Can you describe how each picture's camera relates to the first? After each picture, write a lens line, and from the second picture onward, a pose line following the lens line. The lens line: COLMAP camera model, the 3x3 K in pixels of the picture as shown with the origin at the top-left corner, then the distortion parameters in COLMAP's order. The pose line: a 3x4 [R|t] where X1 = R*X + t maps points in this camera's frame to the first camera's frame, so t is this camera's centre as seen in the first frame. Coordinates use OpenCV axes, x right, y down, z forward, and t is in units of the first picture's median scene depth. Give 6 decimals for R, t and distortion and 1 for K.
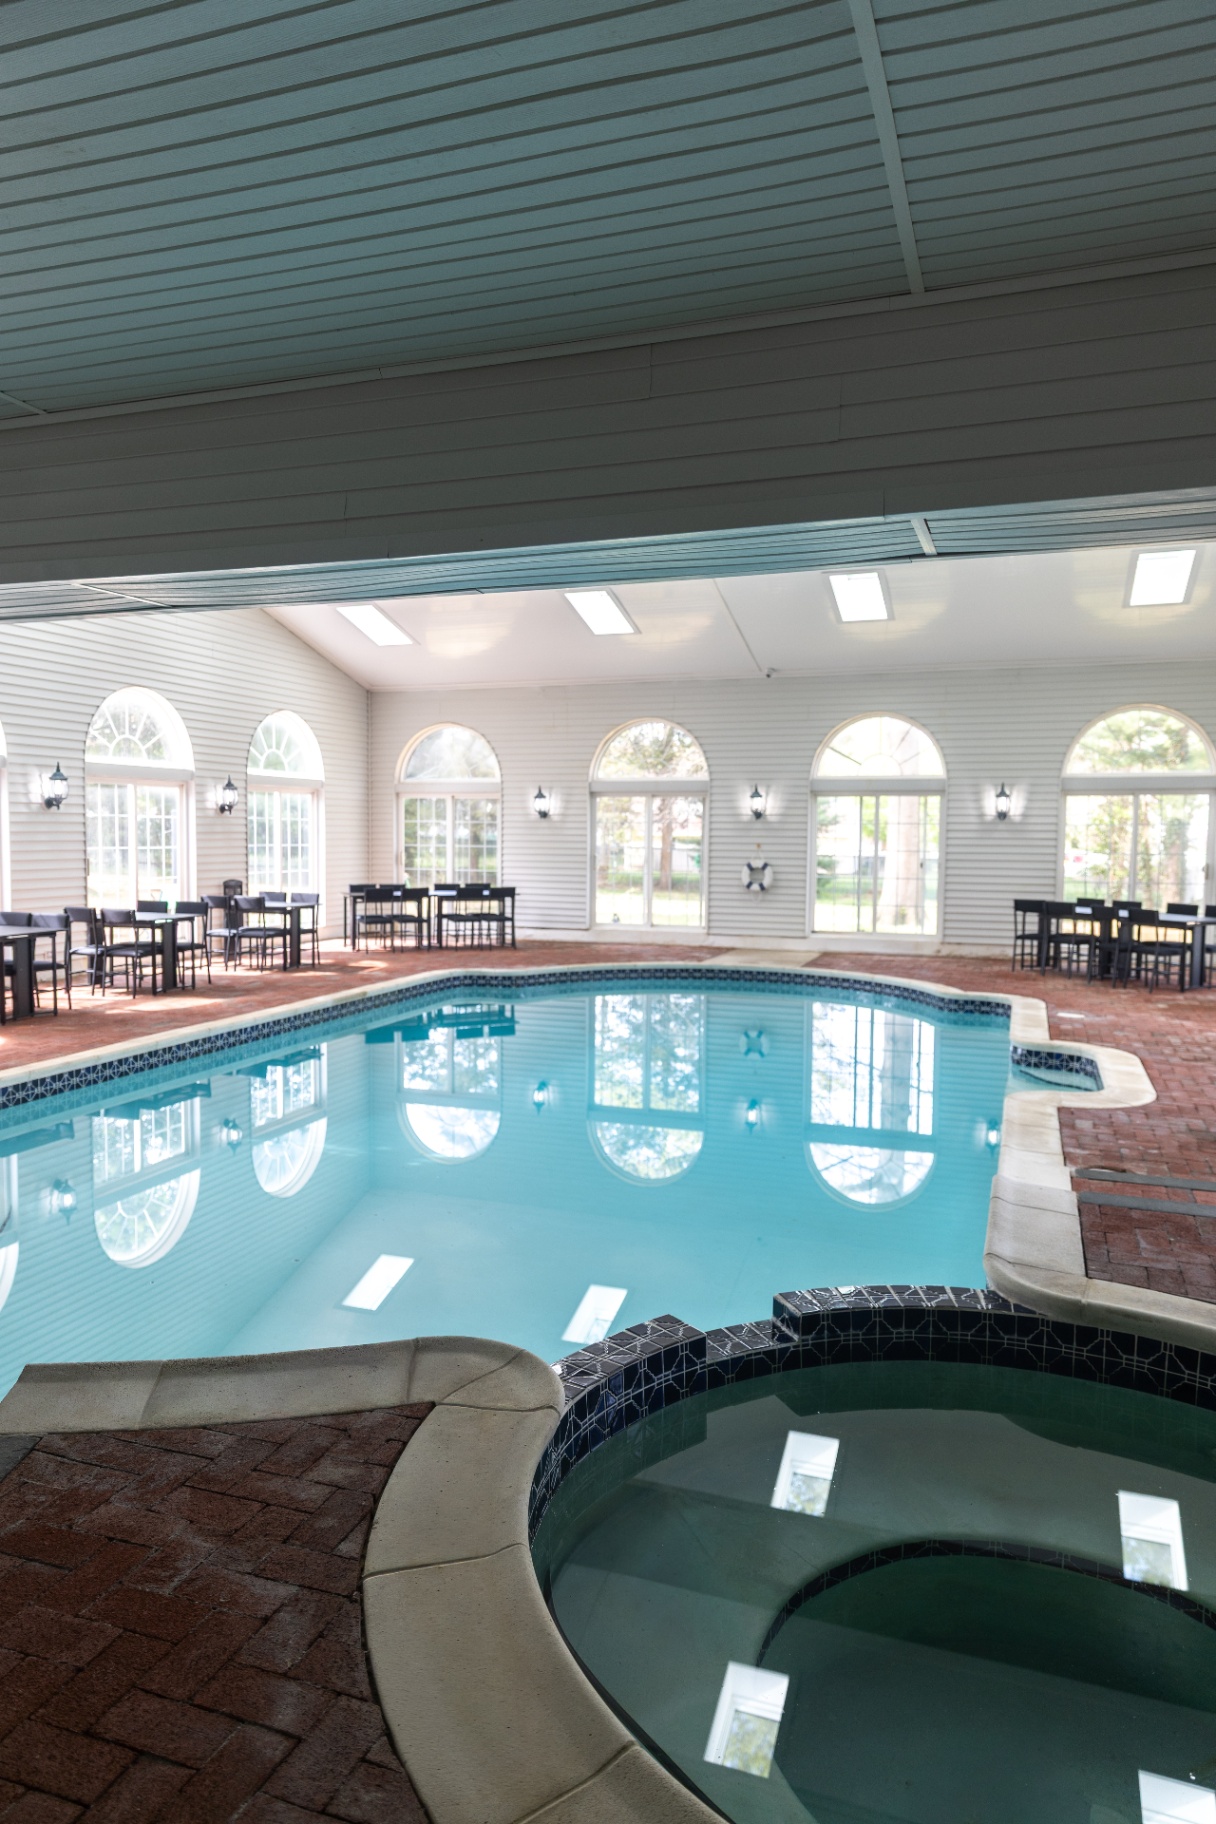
lens RADIAL K [[1234.4, 0, 602.3], [0, 1234.4, 912.2], [0, 0, 1]] dist [-0.010163, -0.000028]
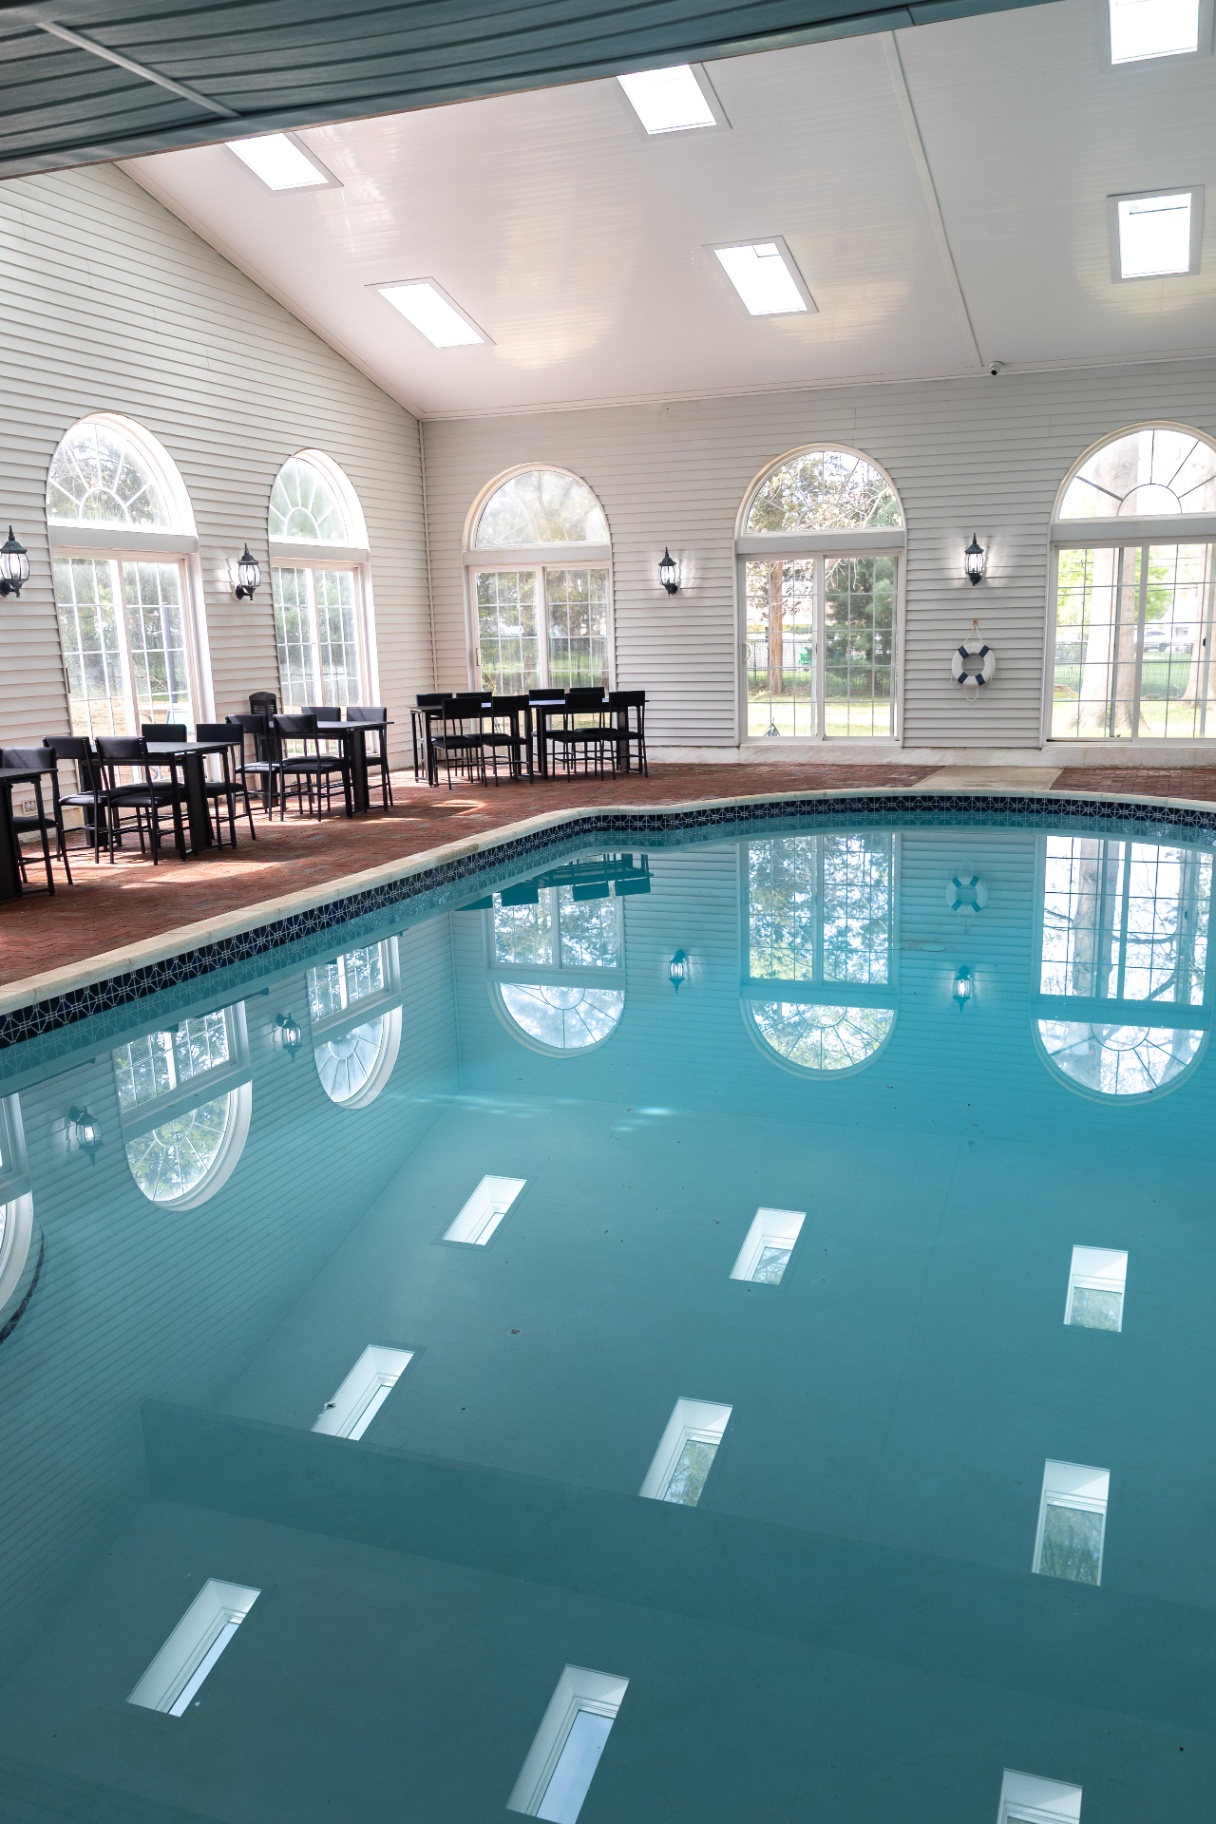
lens RADIAL K [[1501.8, 0, 672.3], [0, 1501.8, 1026.8], [0, 0, 1]] dist [-0.009643, -0.012074]
pose [[0.999459, -0.029022, -0.015479, -0.052383], [0.031500, 0.980000, 0.196489, 0.000557], [0.009467, -0.196871, 0.980384, 0.099570]]
